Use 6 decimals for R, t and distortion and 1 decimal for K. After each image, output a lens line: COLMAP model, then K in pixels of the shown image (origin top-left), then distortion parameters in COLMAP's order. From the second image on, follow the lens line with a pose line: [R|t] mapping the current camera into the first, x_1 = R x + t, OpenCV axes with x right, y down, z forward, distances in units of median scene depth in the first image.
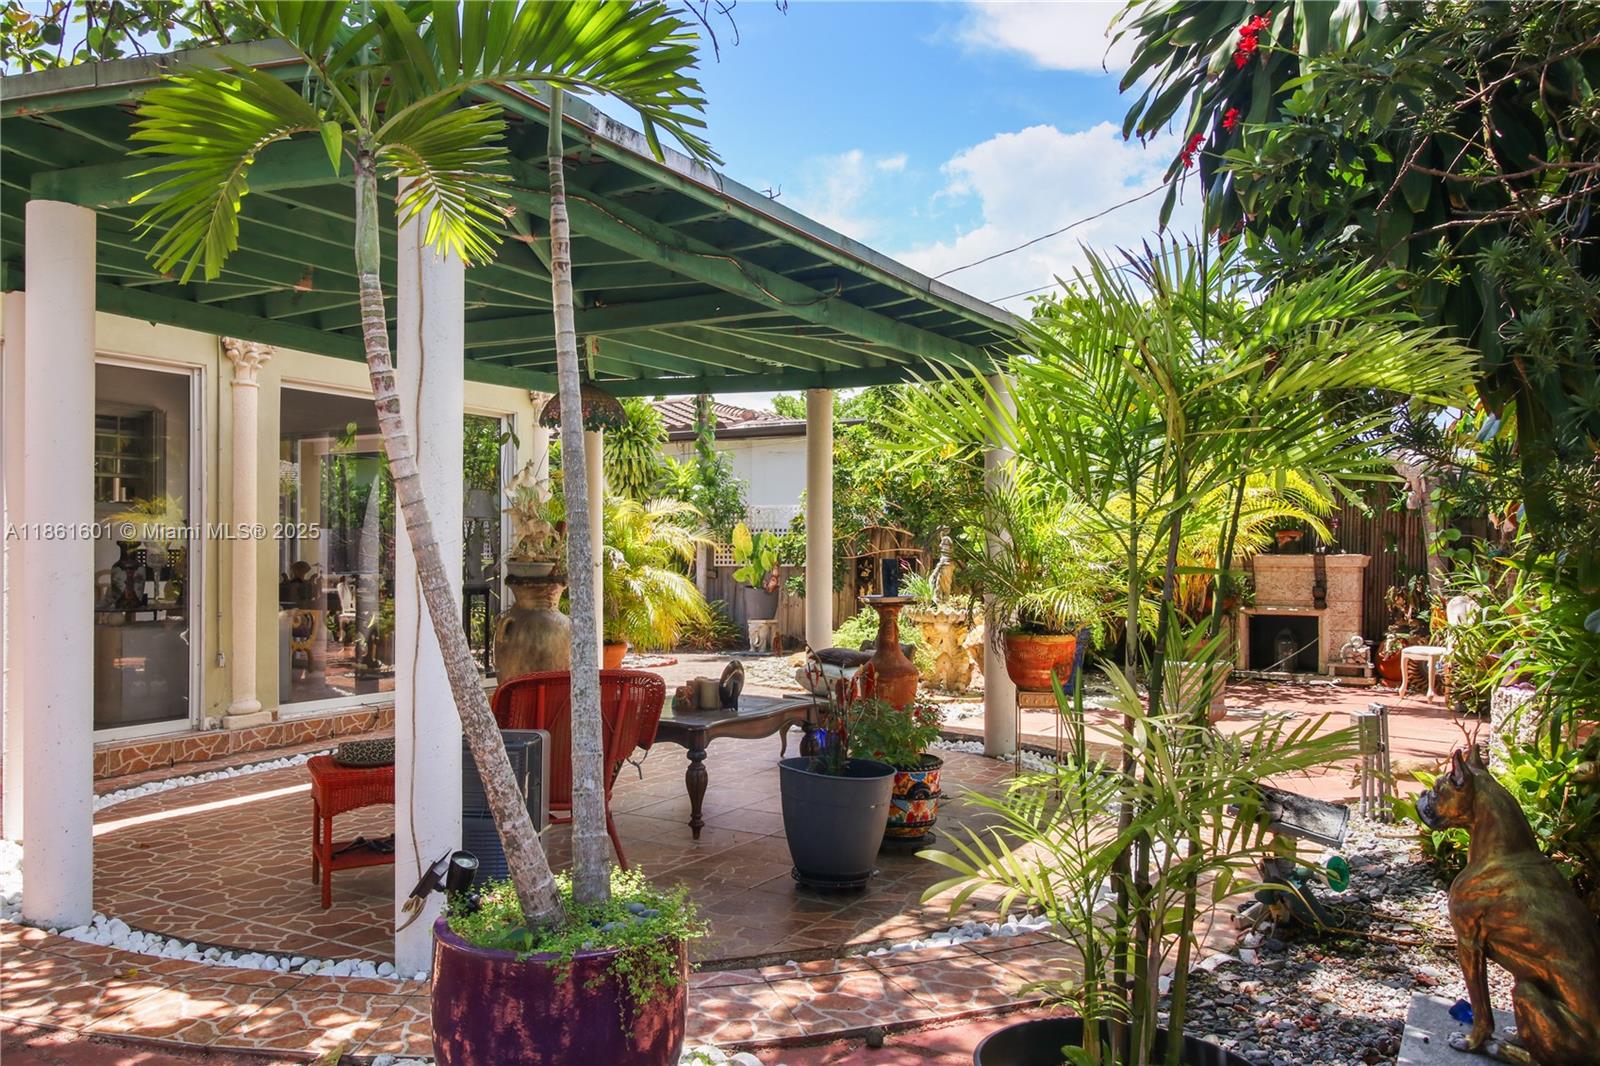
lens RADIAL K [[1240.6, 0, 800.4], [0, 1240.6, 535.8], [0, 0, 1]] dist [-0.000256, -0.000005]
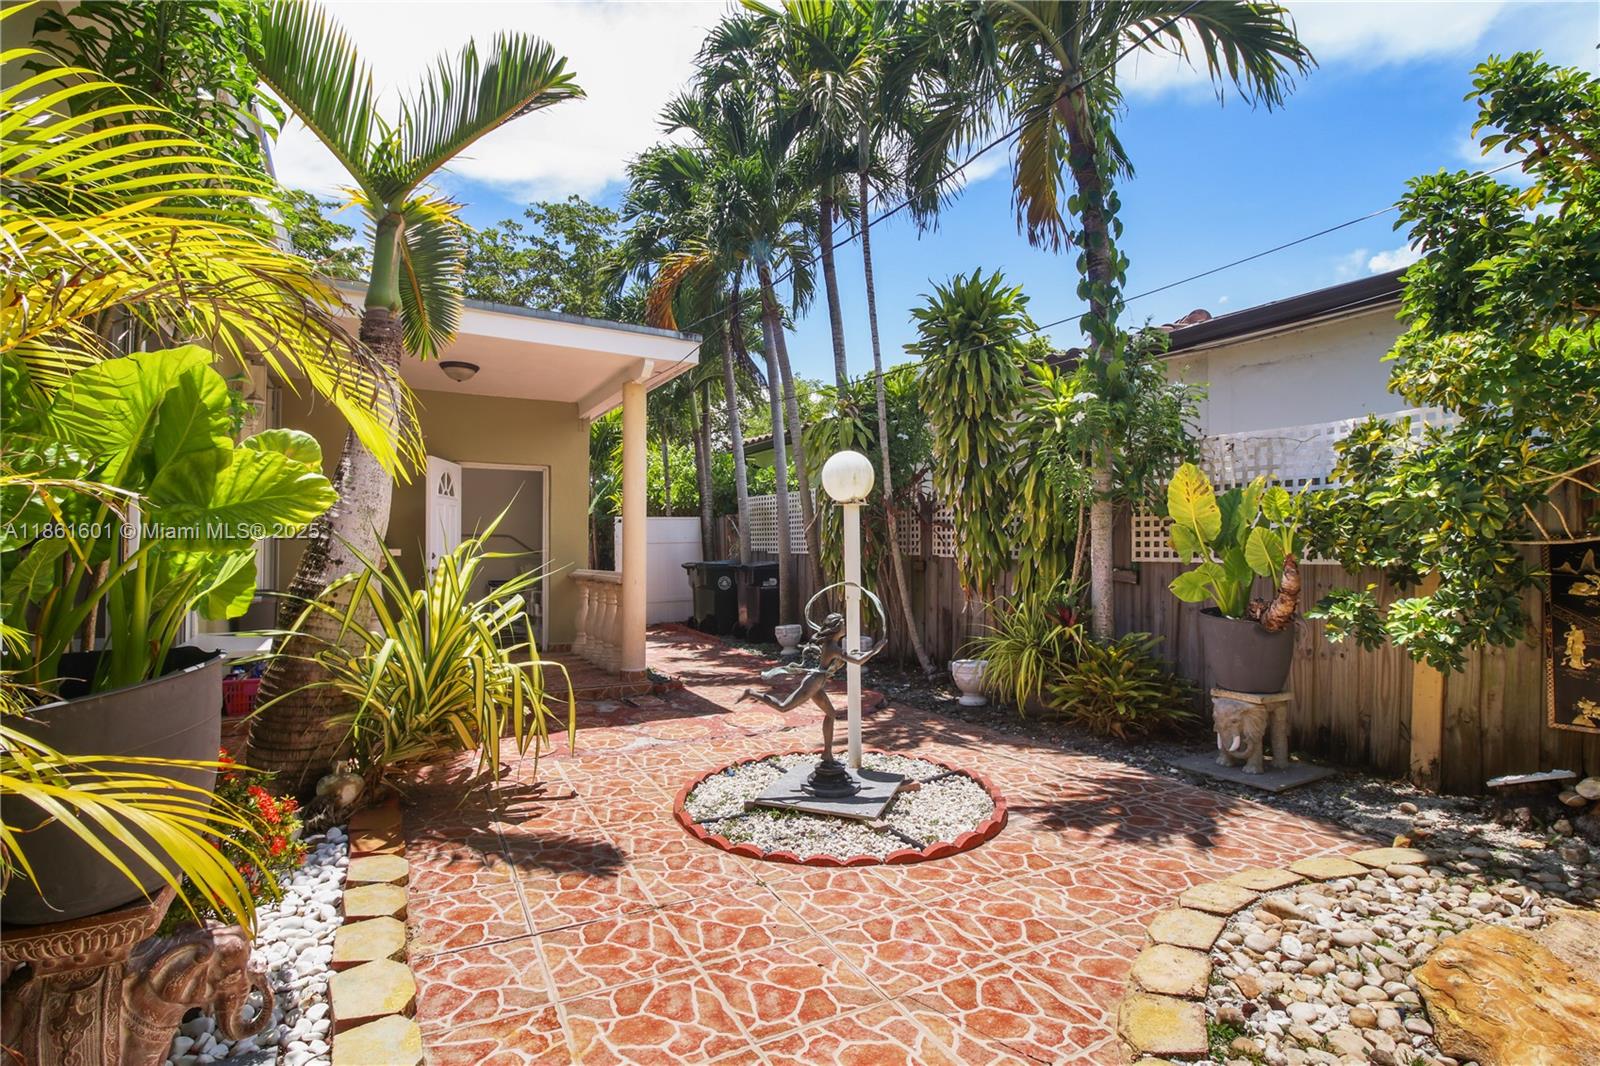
lens RADIAL K [[724.4, 0, 798.7], [0, 724.4, 534.4], [0, 0, 1]] dist [-0.000657, -0.000054]
pose [[0.856438, -0.016509, -0.515987, -0.034325], [0.016444, 0.999854, -0.004698, 0.012820], [0.515989, -0.004461, 0.856584, 0.712413]]
